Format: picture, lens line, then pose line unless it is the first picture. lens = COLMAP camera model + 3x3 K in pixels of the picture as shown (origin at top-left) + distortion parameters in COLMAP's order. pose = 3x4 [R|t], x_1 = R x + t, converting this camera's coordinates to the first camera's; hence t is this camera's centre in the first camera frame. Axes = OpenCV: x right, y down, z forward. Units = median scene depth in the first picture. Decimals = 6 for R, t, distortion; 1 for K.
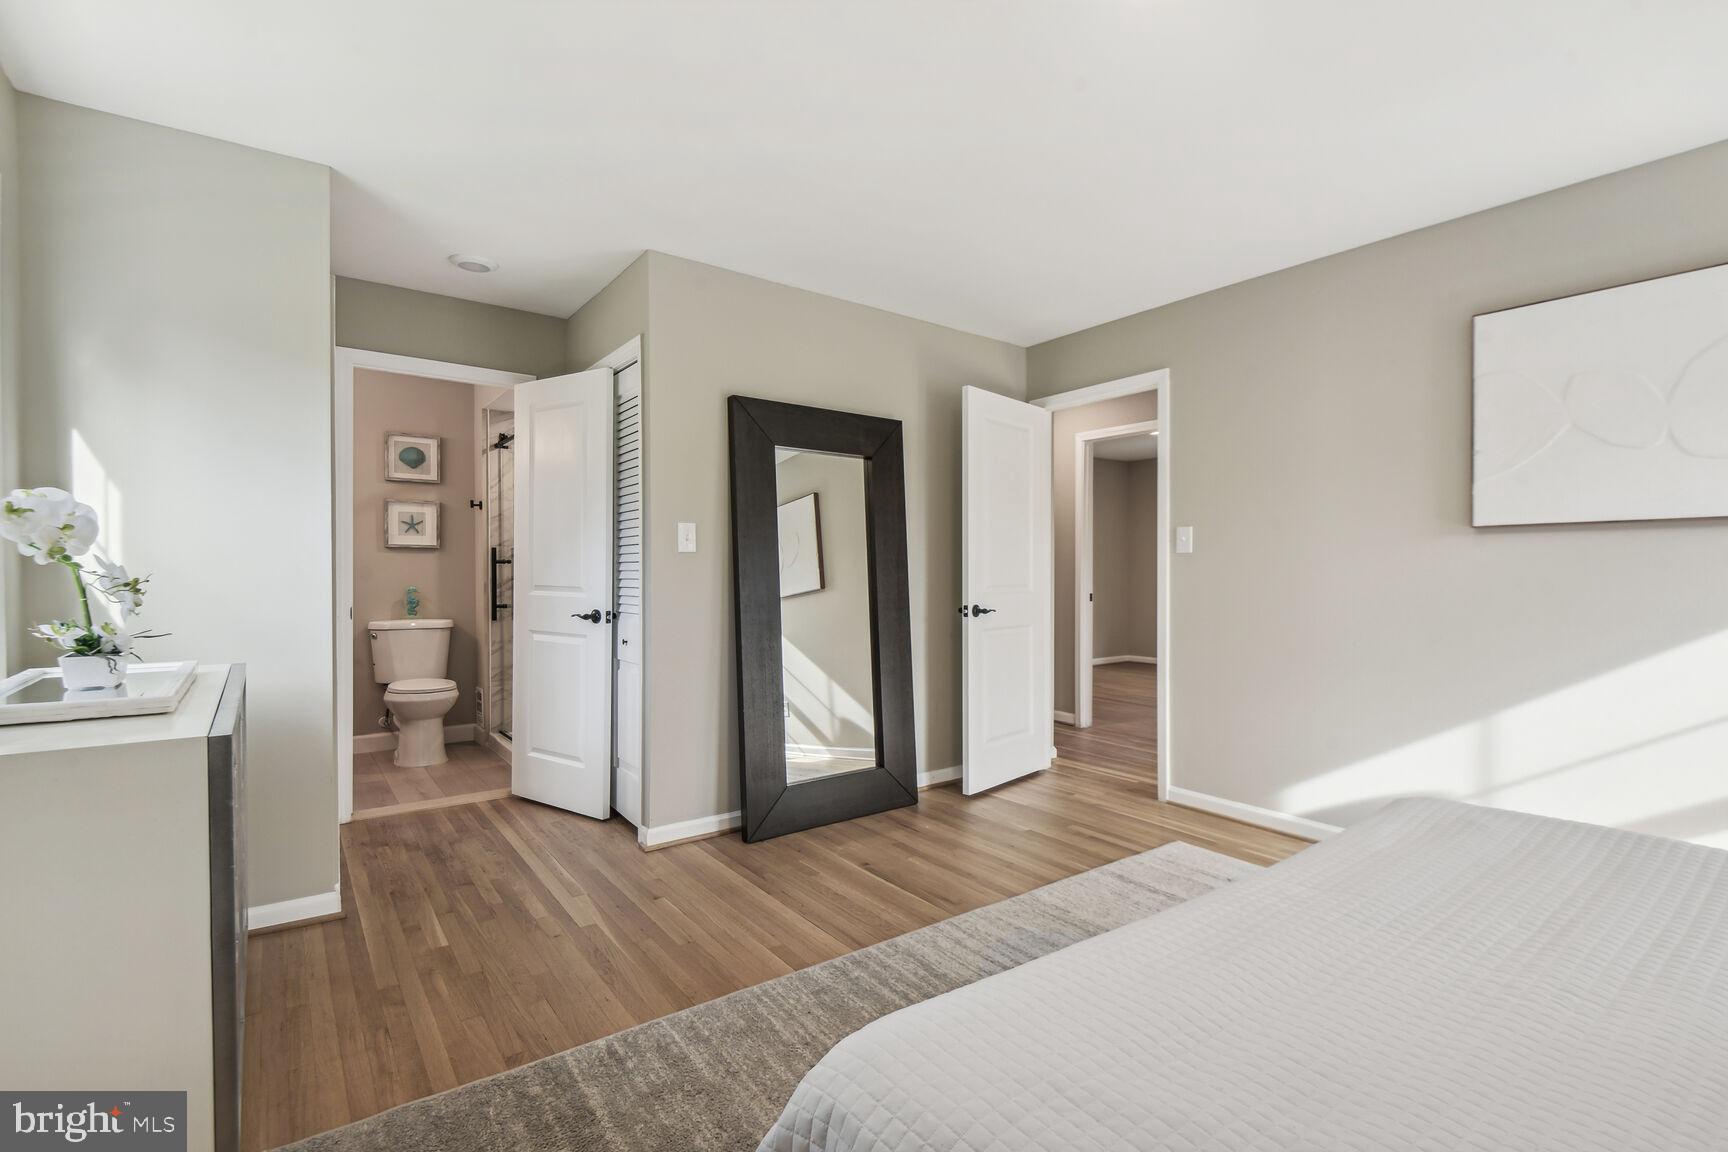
lens RADIAL K [[795.6, 0, 899.5], [0, 795.6, 568.6], [0, 0, 1]] dist [0.016232, -0.016942]
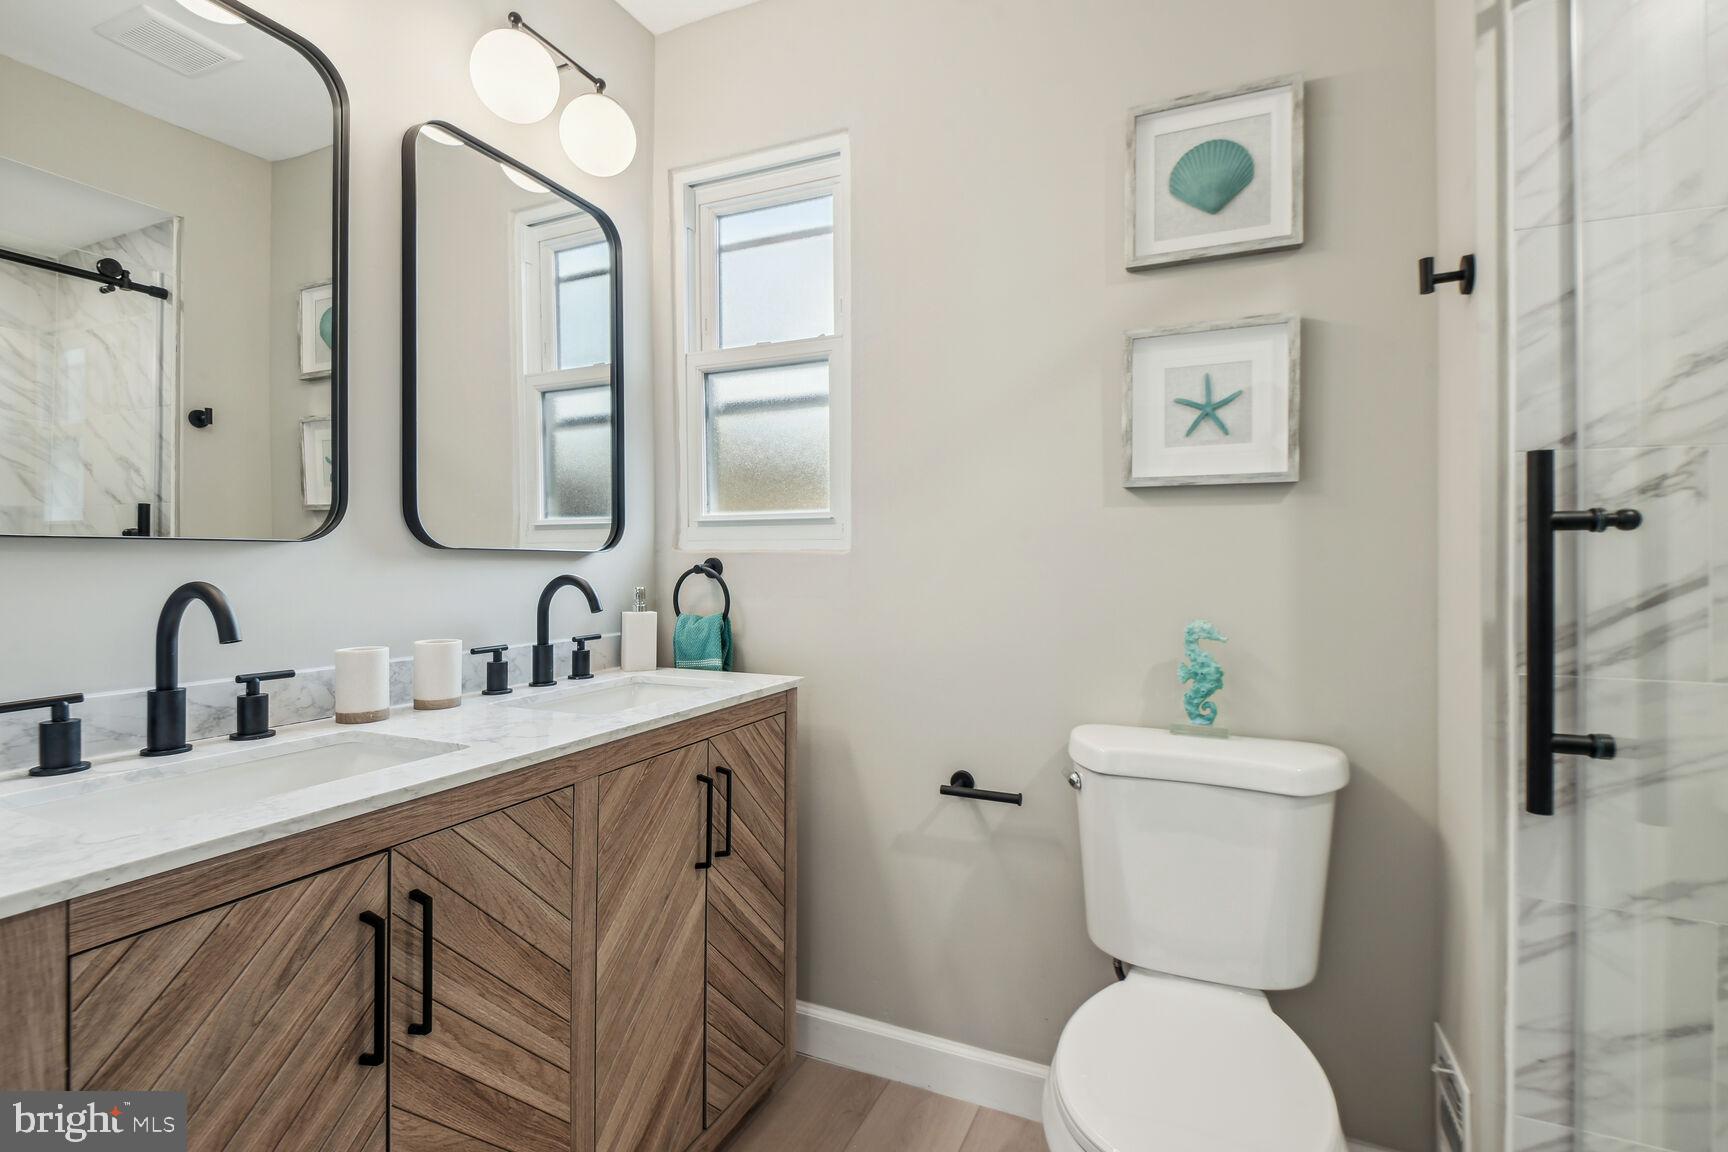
lens RADIAL K [[795.6, 0, 887.2], [0, 795.6, 567.9], [0, 0, 1]] dist [0.016232, -0.016942]
pose [[0.472231, 0.004454, -0.881464, -0.405329], [-0.007633, 0.999970, 0.000964, 0.004460], [0.881442, 0.006273, 0.472251, 0.753586]]
